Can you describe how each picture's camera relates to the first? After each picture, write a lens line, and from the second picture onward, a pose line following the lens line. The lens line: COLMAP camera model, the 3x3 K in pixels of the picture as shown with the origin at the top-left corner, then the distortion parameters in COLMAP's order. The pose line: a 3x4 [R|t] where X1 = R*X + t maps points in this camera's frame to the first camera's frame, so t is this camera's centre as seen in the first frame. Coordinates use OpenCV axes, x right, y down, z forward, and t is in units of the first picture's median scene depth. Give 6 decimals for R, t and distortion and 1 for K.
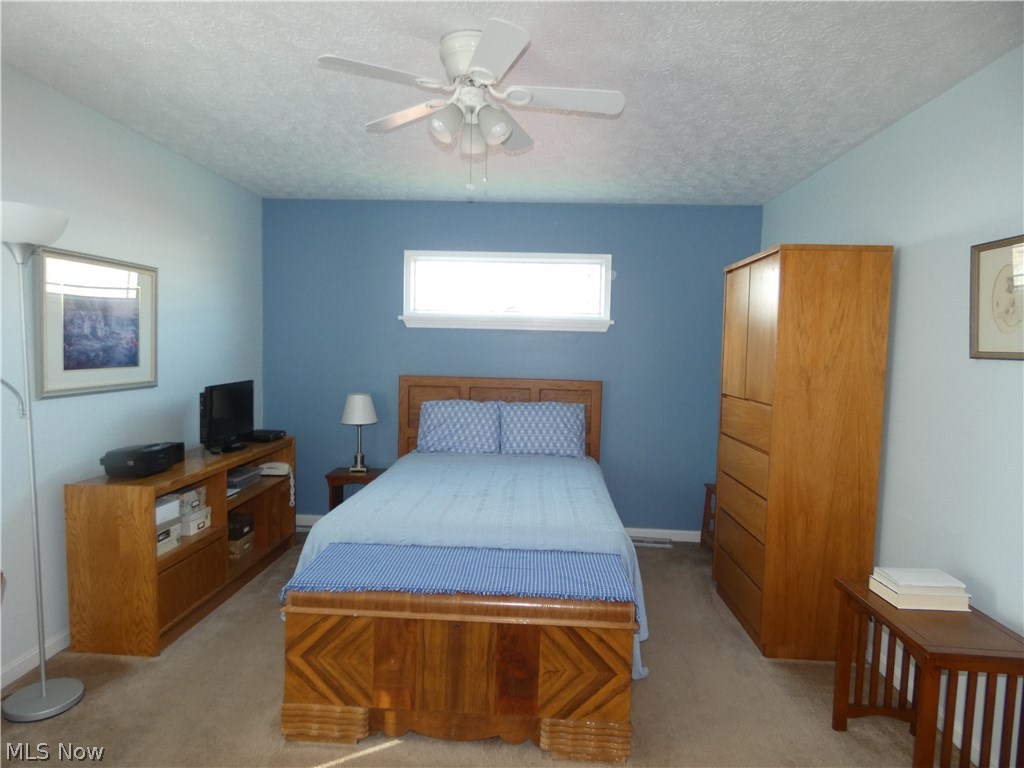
lens RADIAL K [[613.0, 0, 505.1], [0, 613.0, 386.6], [0, 0, 1]] dist [-0.005908, 0.021643]
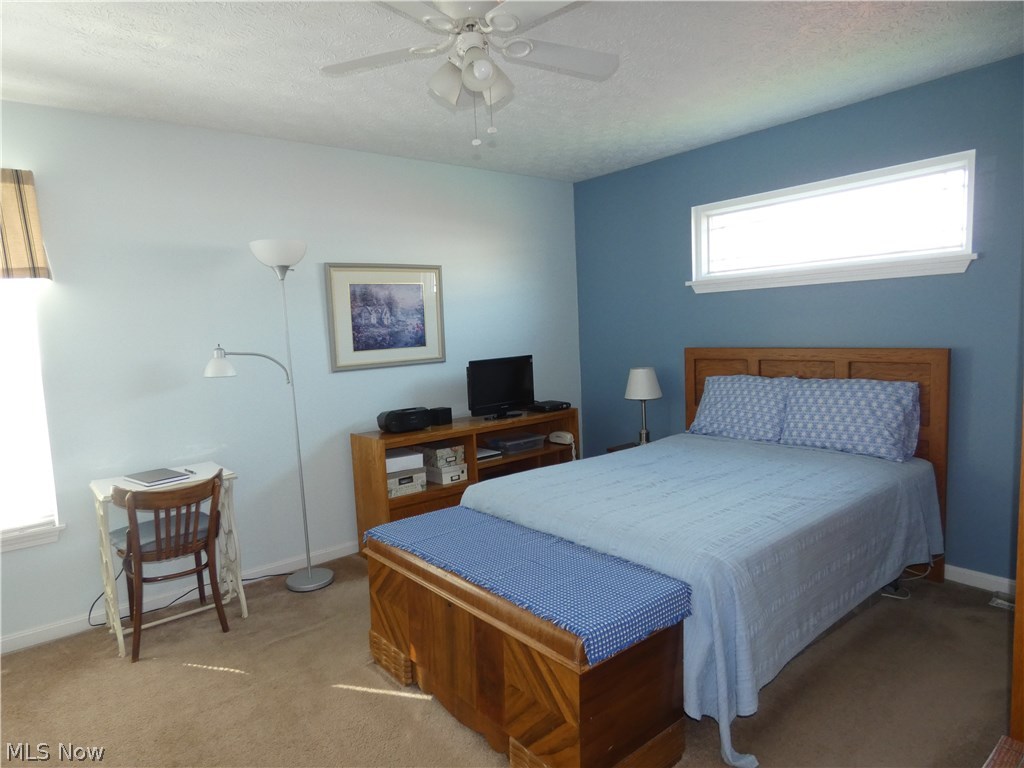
lens RADIAL K [[618.2, 0, 512.0], [0, 618.2, 384.0], [0, 0, 1]] dist [-0.000902, 0.075704]
pose [[0.682553, 0.019583, -0.730574, 0.425001], [0.008739, 0.999351, 0.034952, 0.001728], [0.730784, -0.030241, 0.681938, 0.243289]]
